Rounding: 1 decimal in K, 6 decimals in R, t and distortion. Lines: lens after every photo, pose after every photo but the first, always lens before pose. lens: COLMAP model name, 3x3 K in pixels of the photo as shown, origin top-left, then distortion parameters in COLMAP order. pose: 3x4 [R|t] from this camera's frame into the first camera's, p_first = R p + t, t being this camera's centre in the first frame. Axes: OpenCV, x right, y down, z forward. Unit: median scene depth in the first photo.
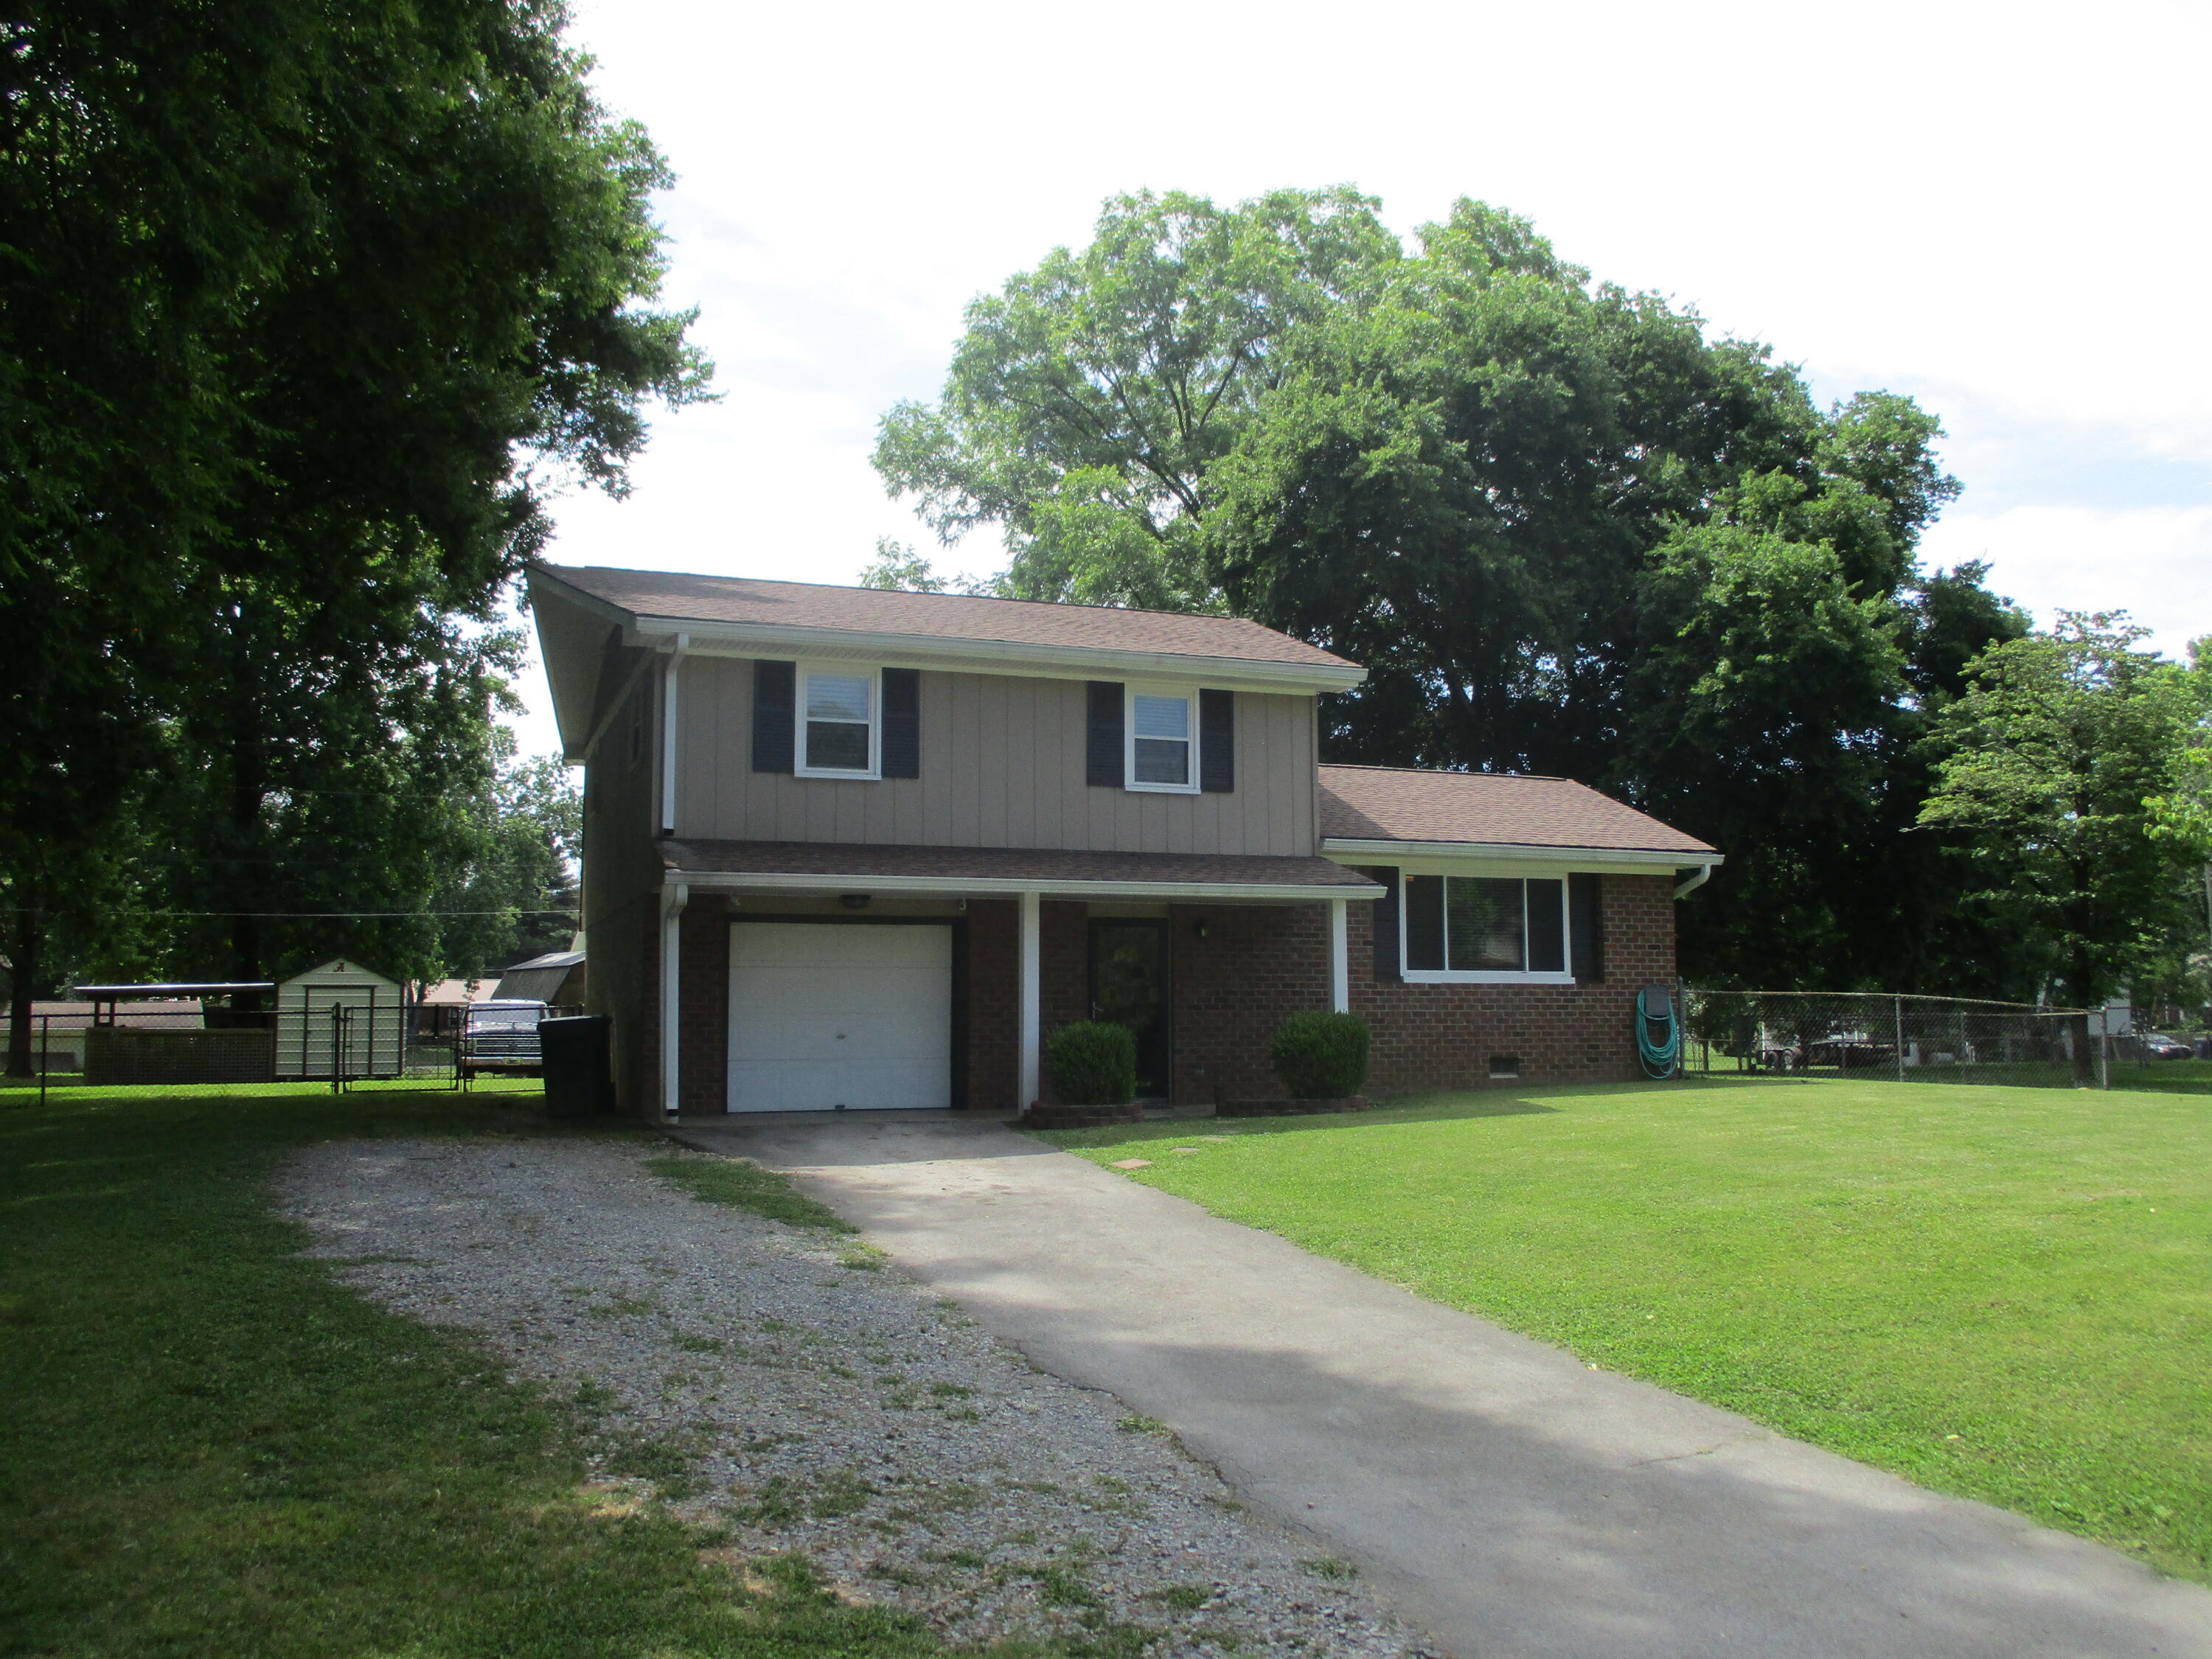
lens RADIAL K [[1766.0, 0, 1104.7], [0, 1766.0, 862.7], [0, 0, 1]] dist [-0.016019, -0.002911]
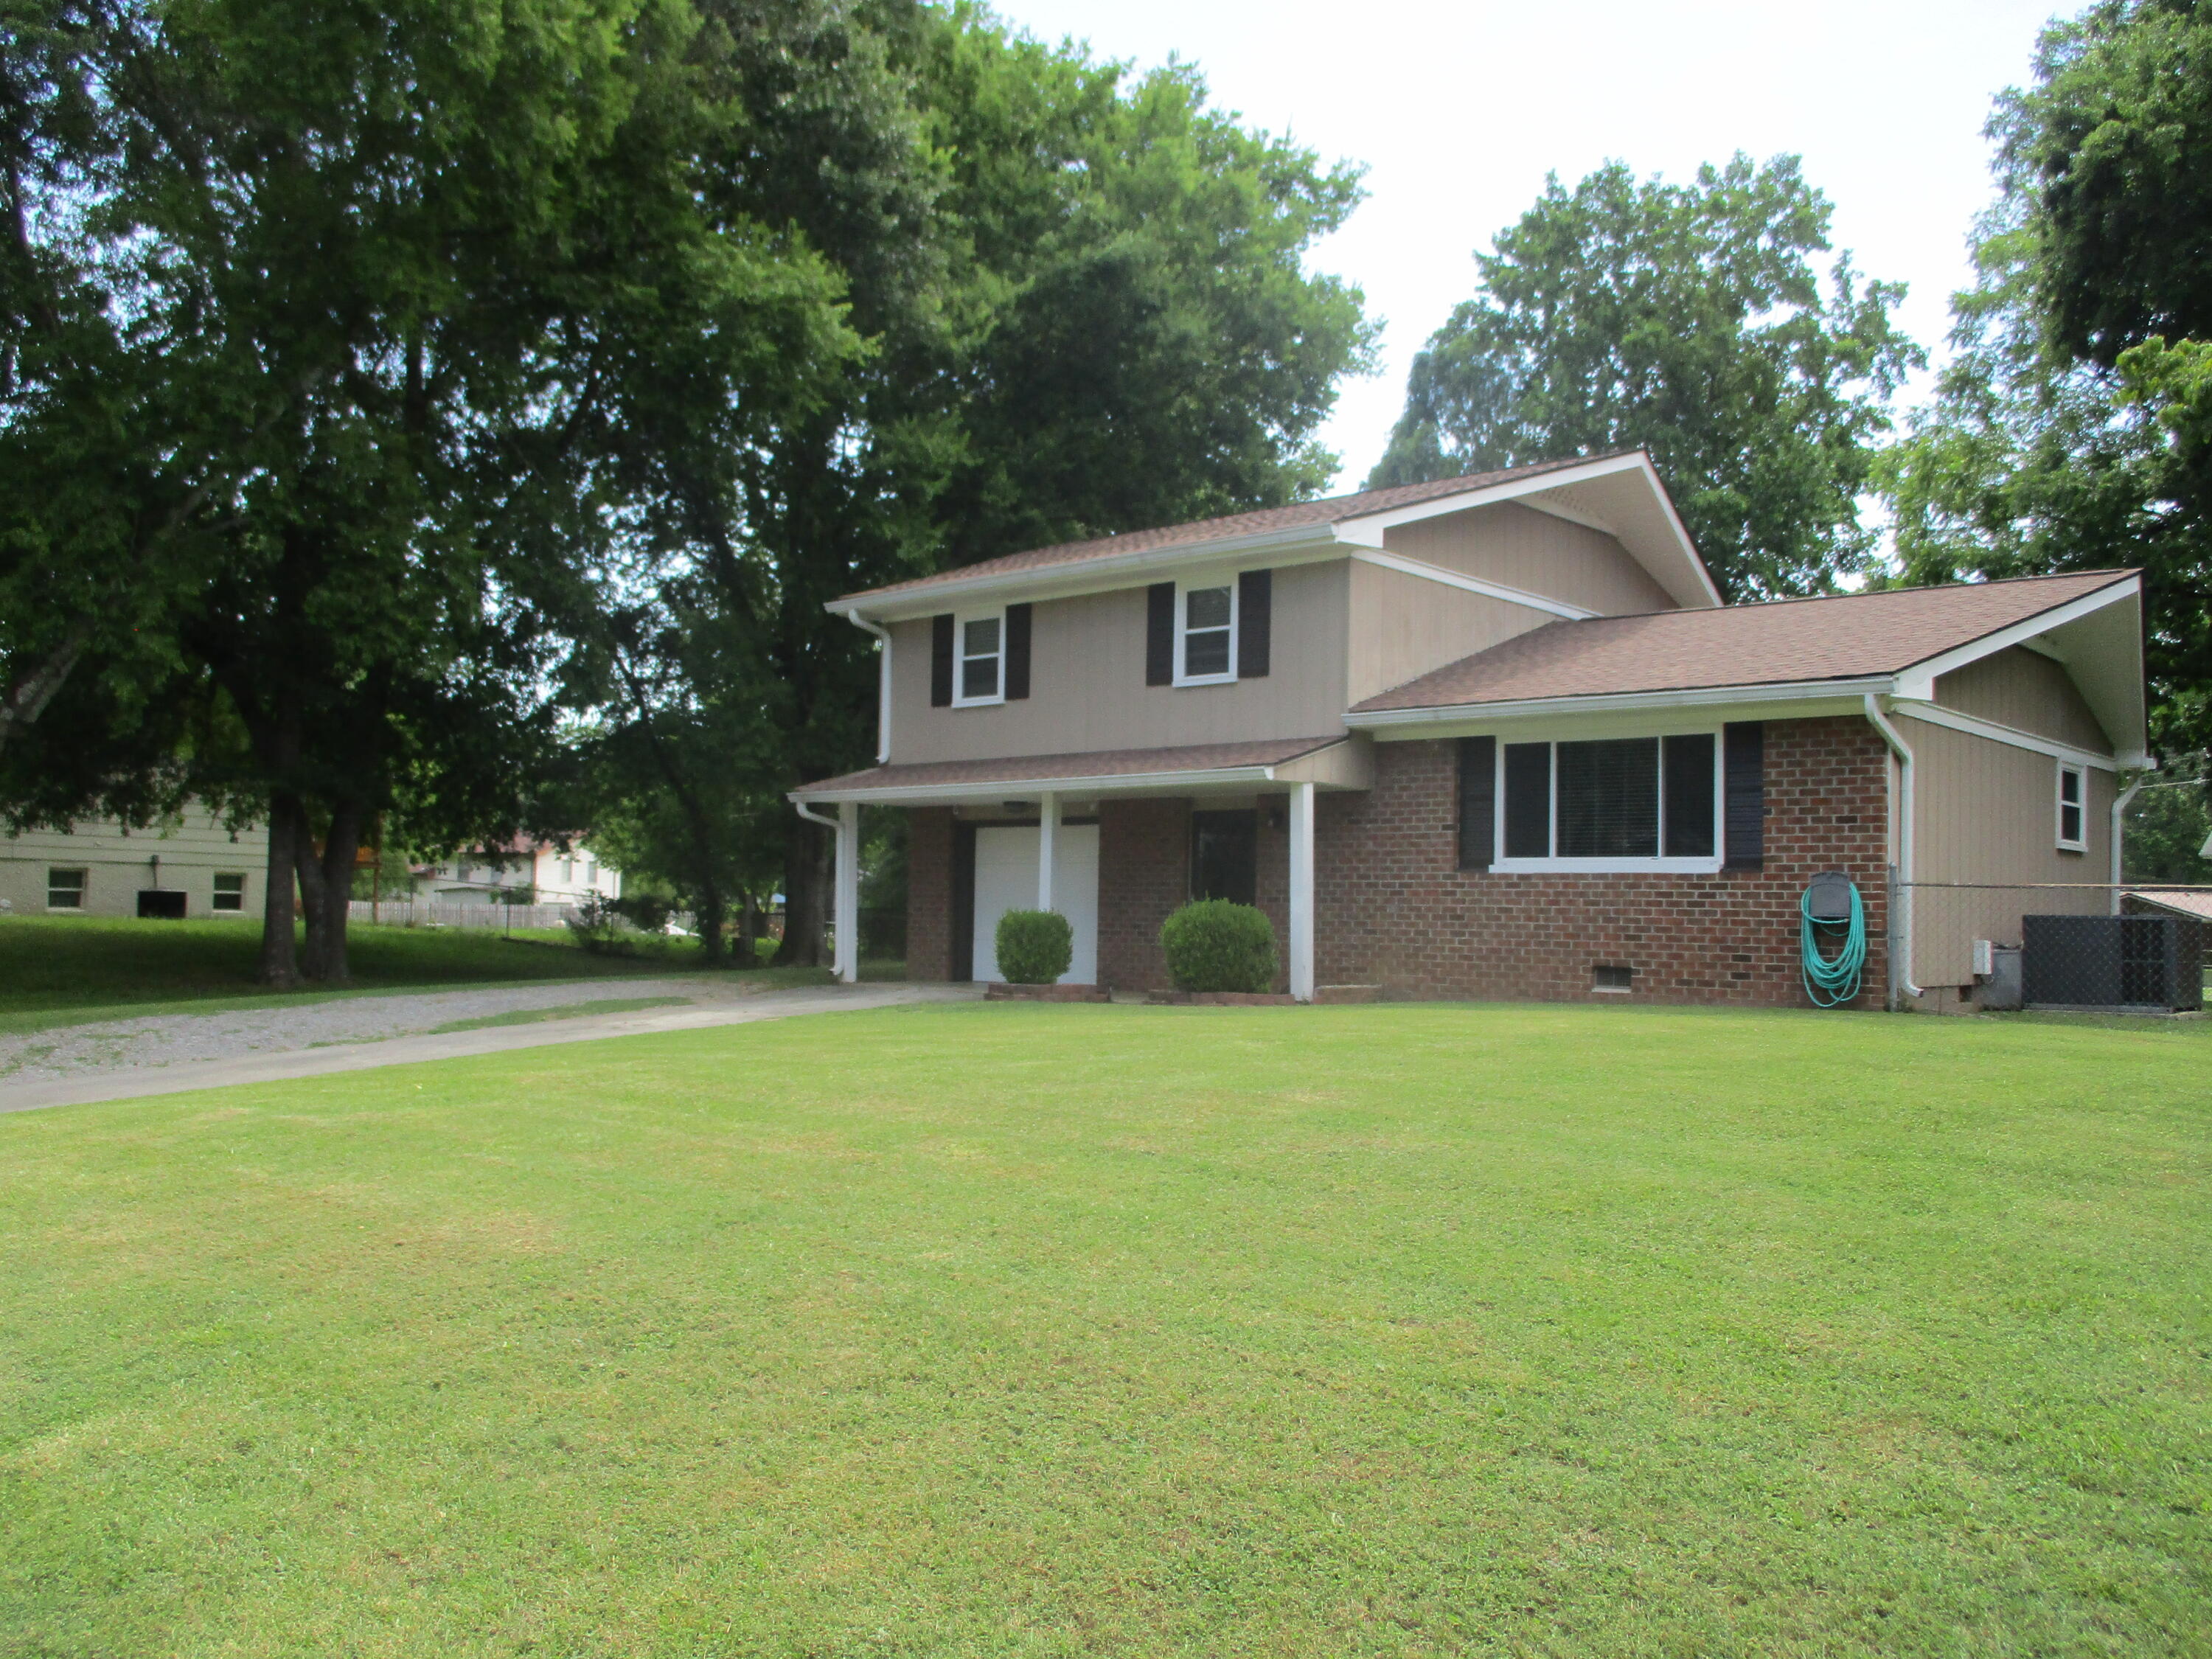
lens RADIAL K [[1854.9, 0, 1158.3], [0, 1854.9, 802.2], [0, 0, 1]] dist [-0.029576, -0.015475]
pose [[0.472485, -0.041013, -0.880384, 0.621331], [0.060005, 0.998096, -0.014293, 0.026521], [0.879293, -0.046074, 0.474047, 0.313373]]
